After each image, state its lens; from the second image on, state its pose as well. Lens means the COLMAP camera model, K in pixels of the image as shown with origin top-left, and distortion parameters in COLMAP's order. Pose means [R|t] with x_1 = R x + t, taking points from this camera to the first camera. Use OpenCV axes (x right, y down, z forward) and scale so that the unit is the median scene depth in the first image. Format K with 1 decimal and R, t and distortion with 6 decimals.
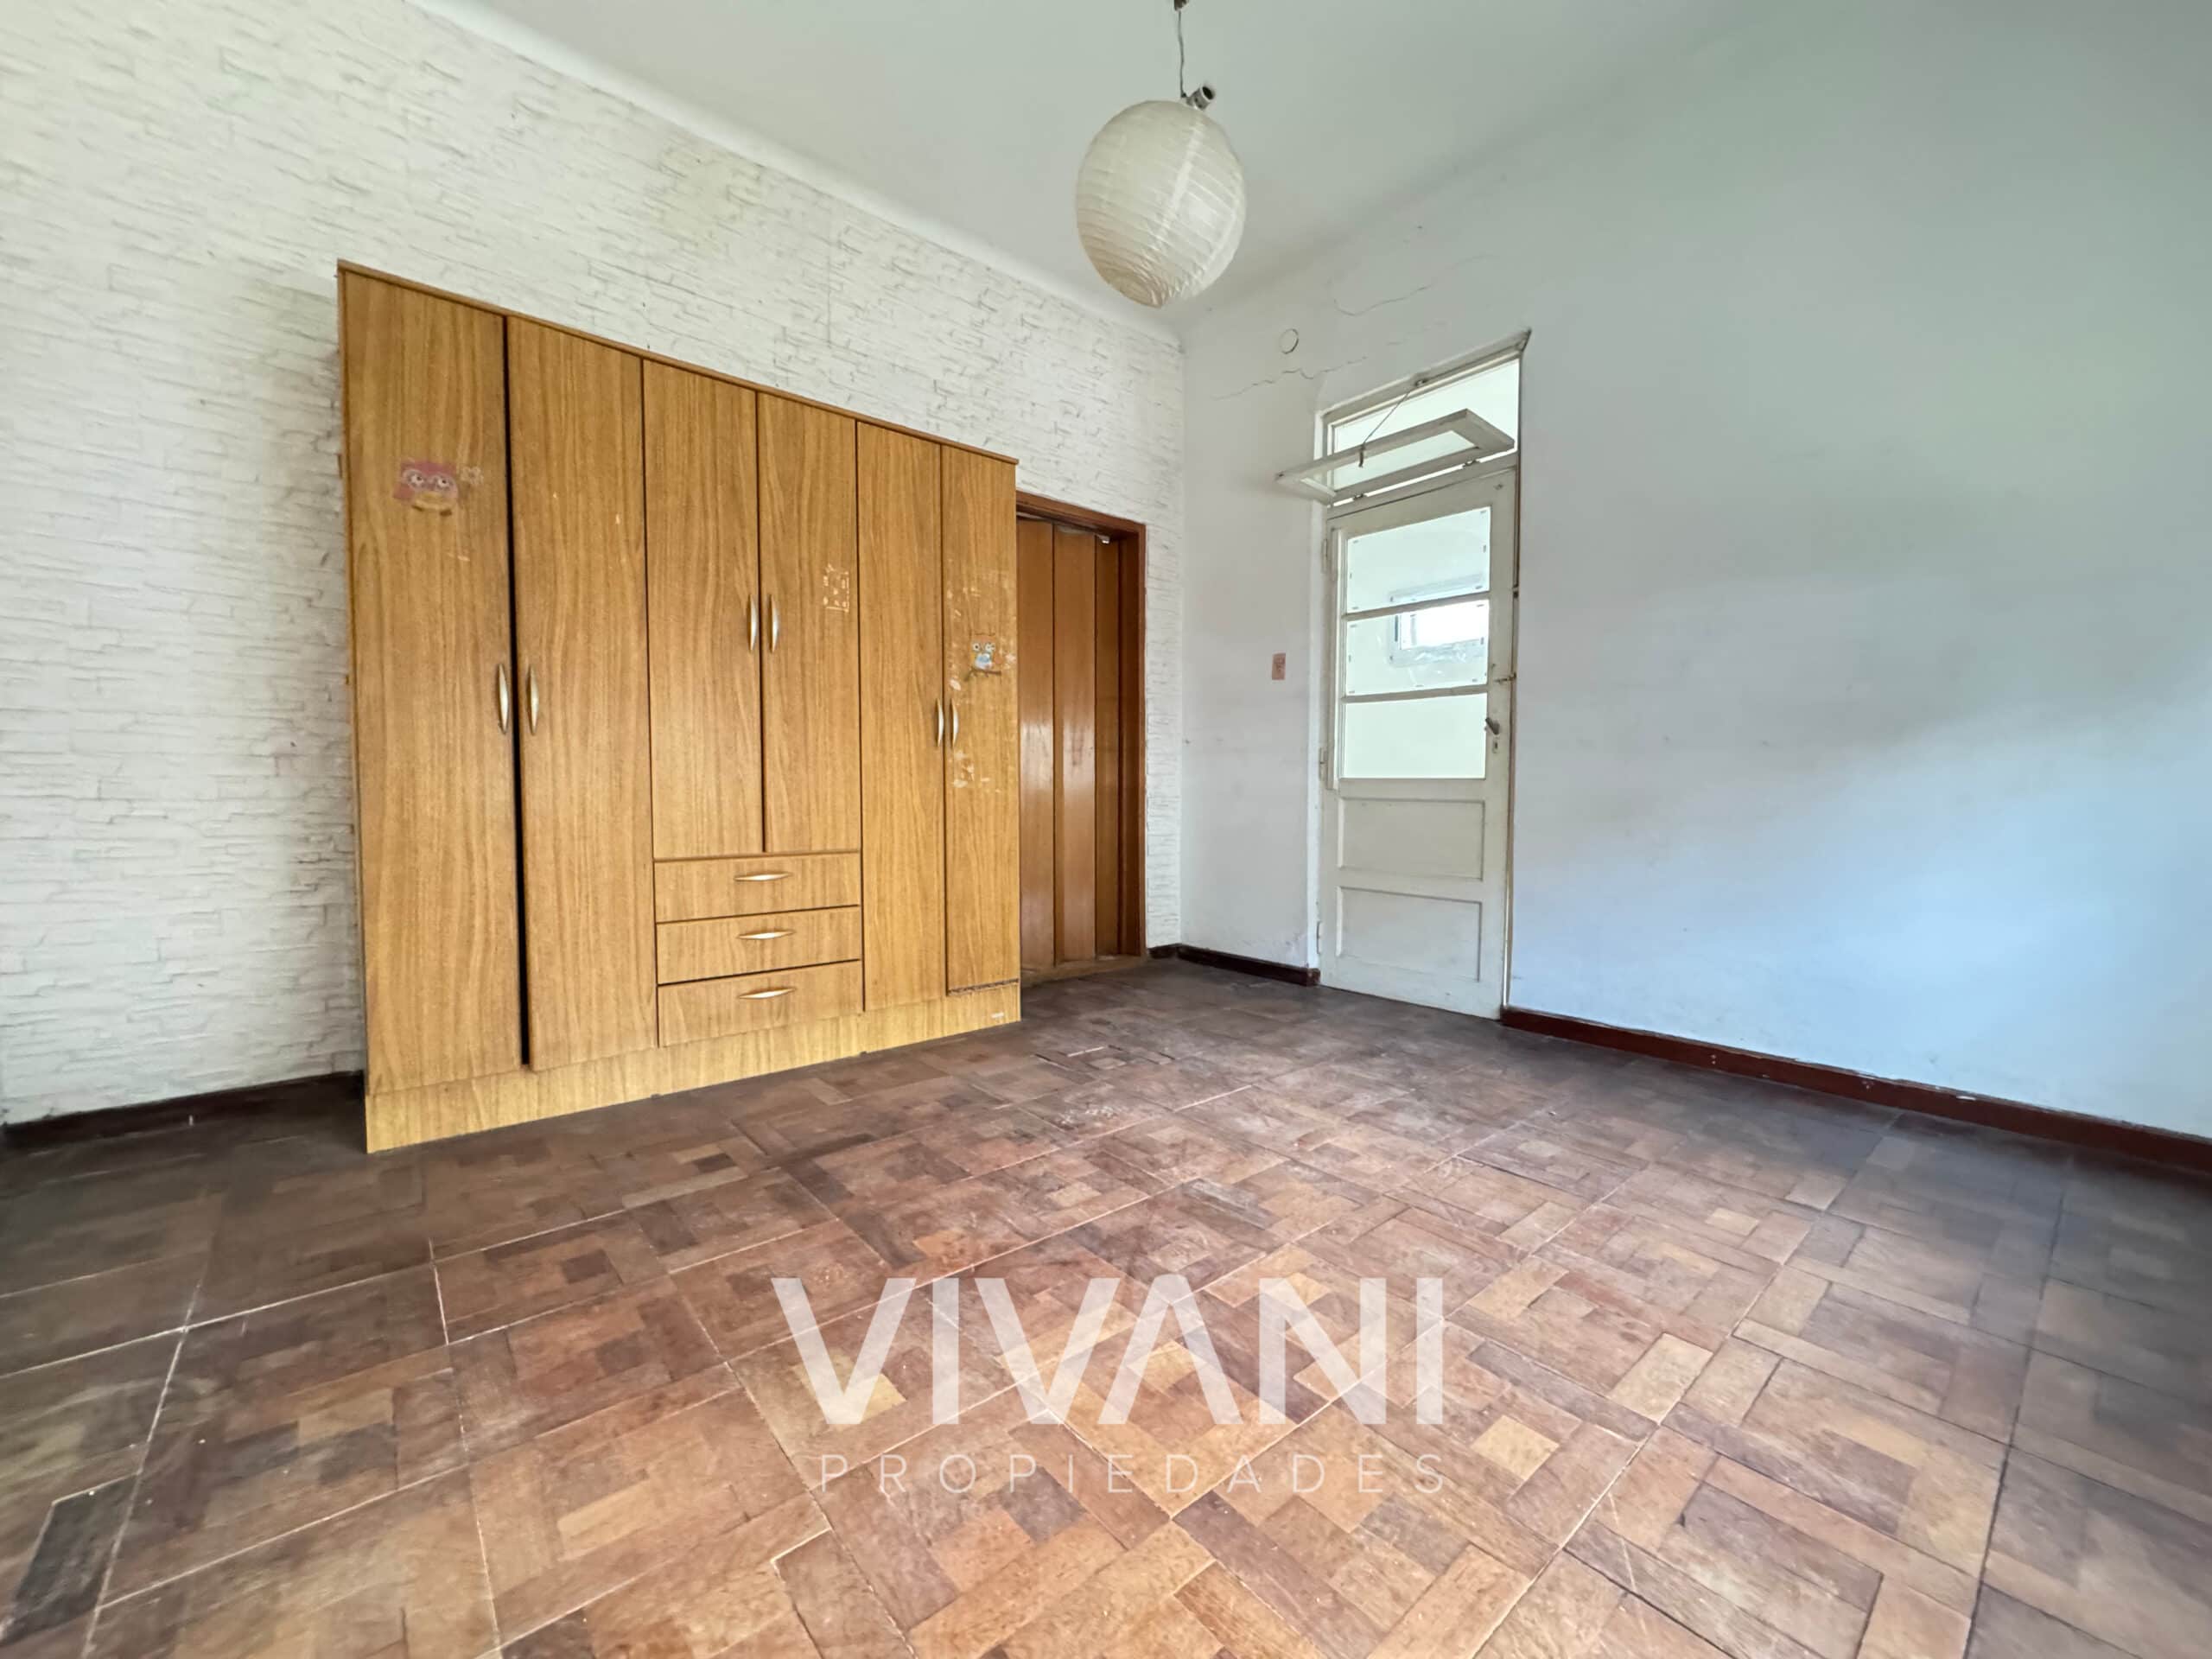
lens RADIAL K [[880.0, 0, 1102.5], [0, 880.0, 829.7], [0, 0, 1]] dist [-0.003473, 0.000403]
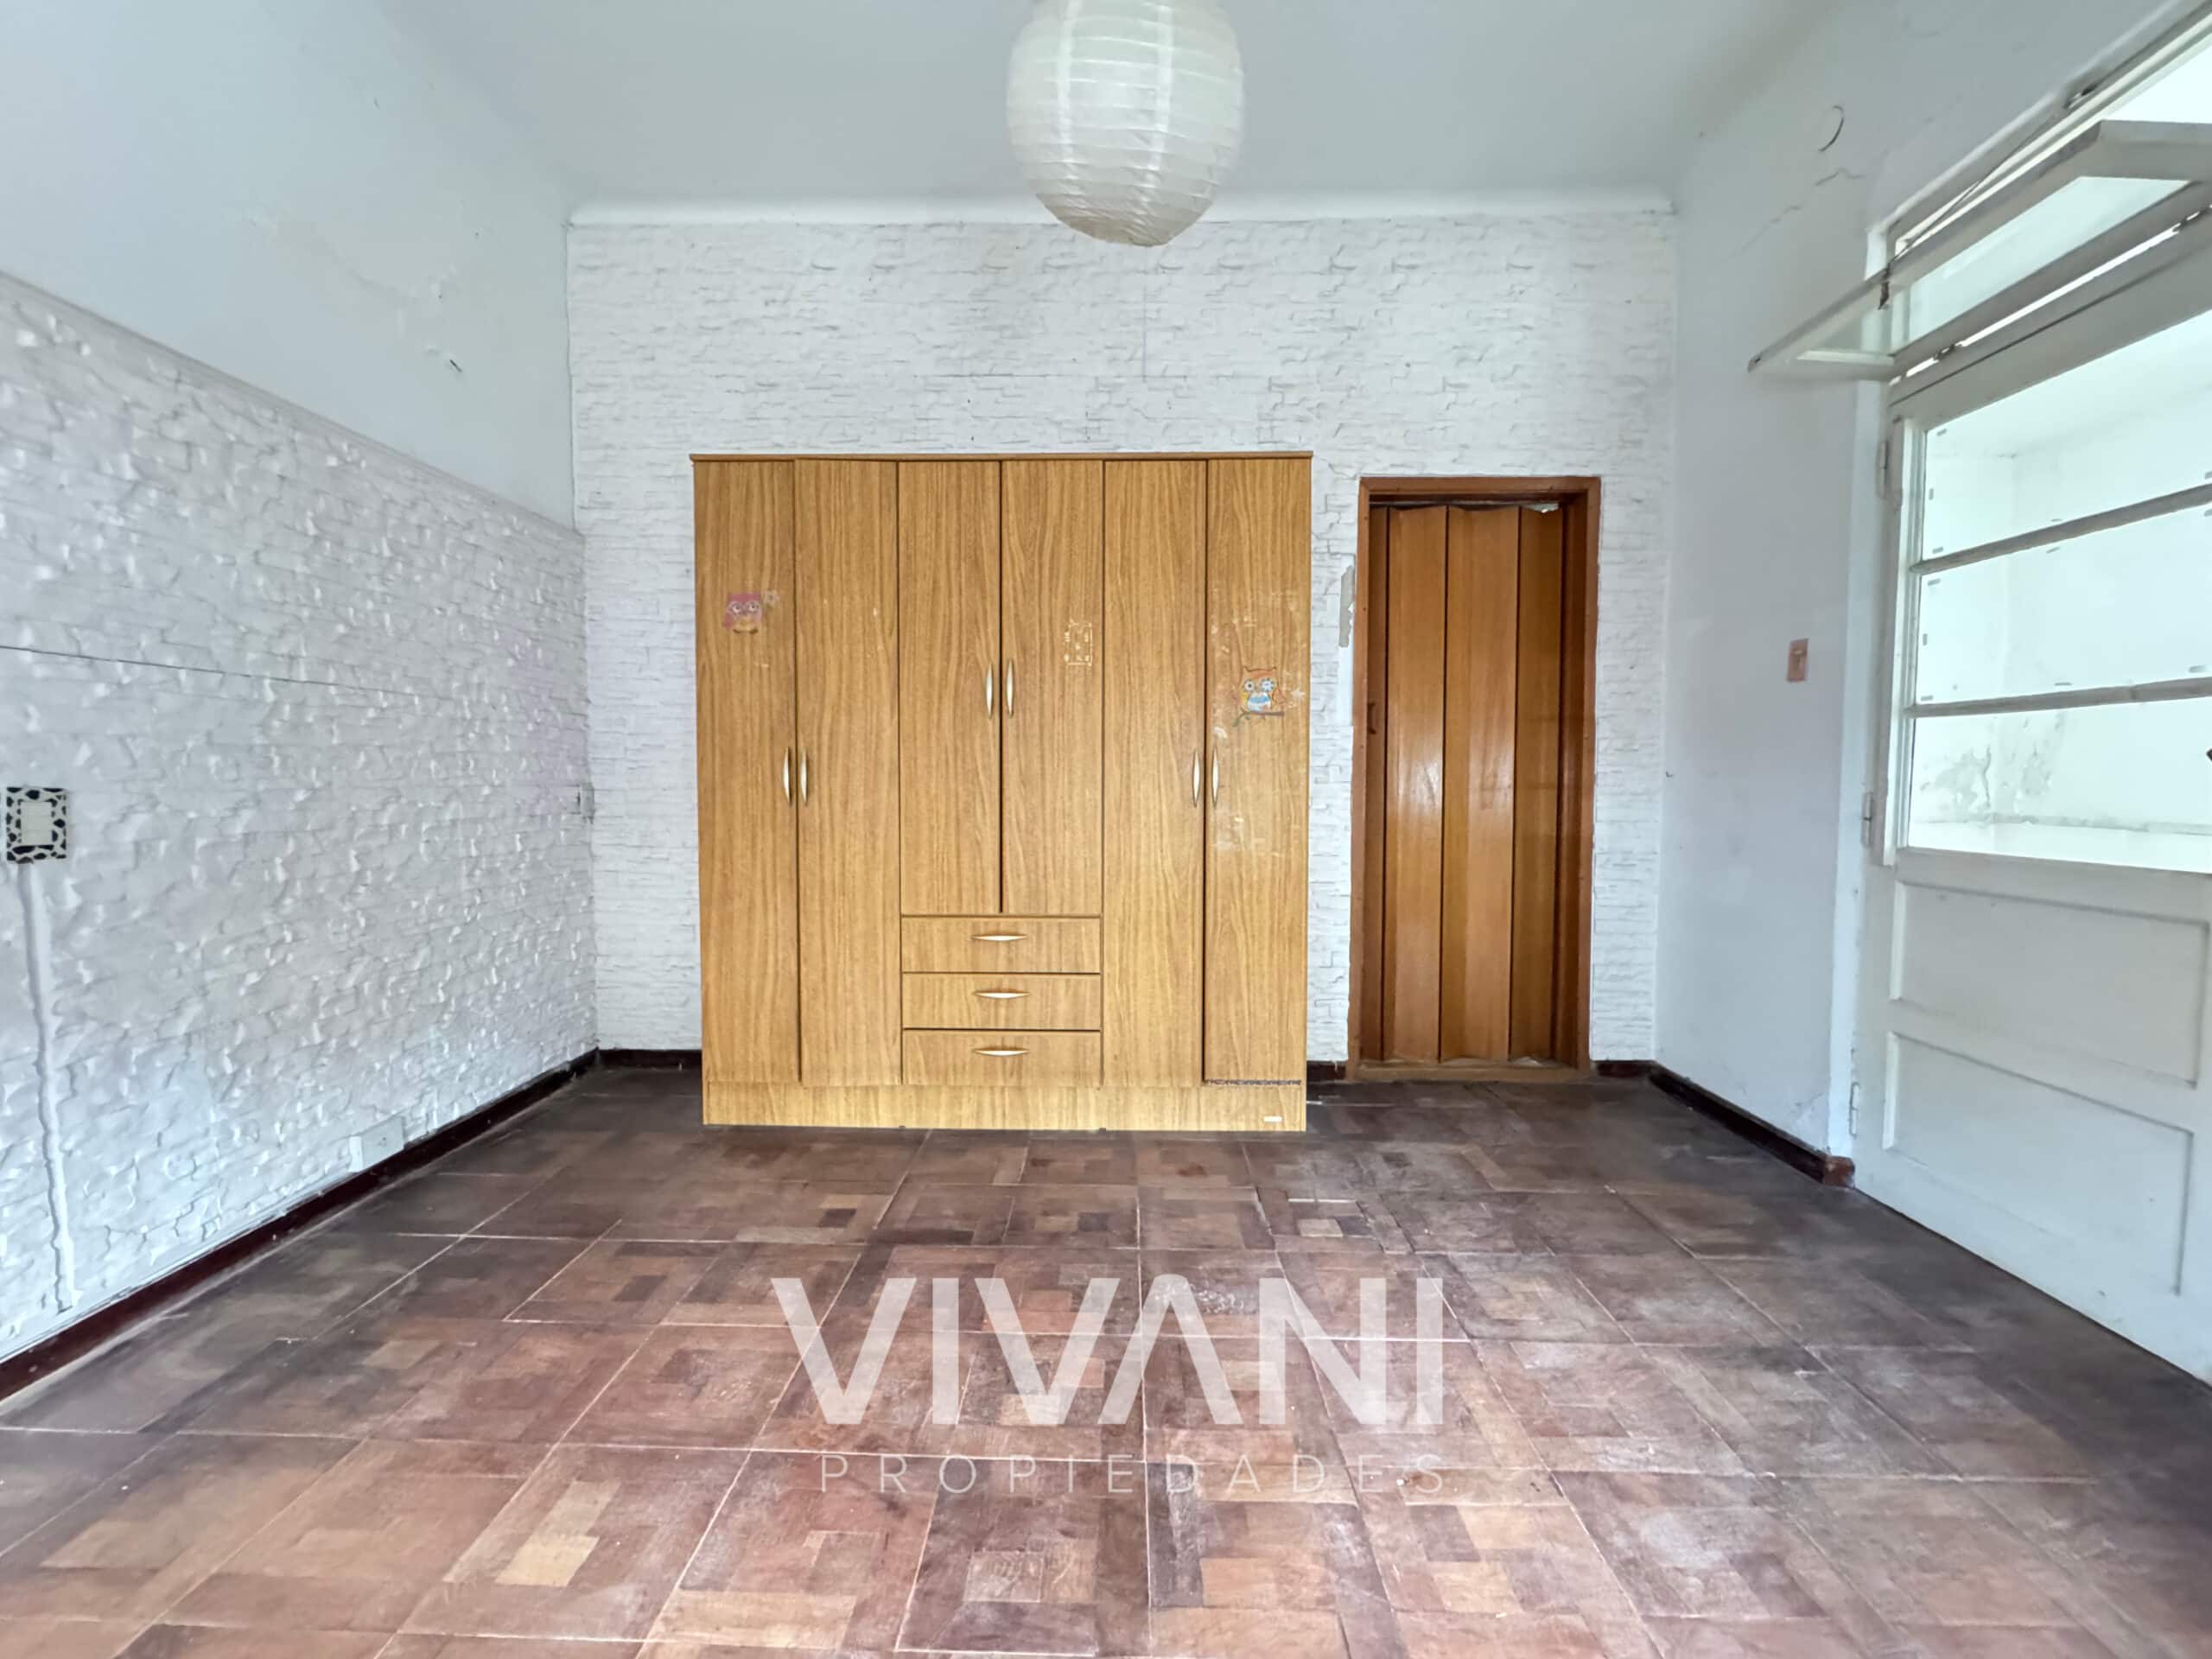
lens RADIAL K [[880.0, 0, 1098.4], [0, 880.0, 830.9], [0, 0, 1]] dist [-0.003473, 0.000403]
pose [[0.749294, 0.032678, -0.661431, 0.365947], [-0.031309, 0.999413, 0.013909, -0.086101], [0.661497, 0.010287, 0.749877, 0.306318]]
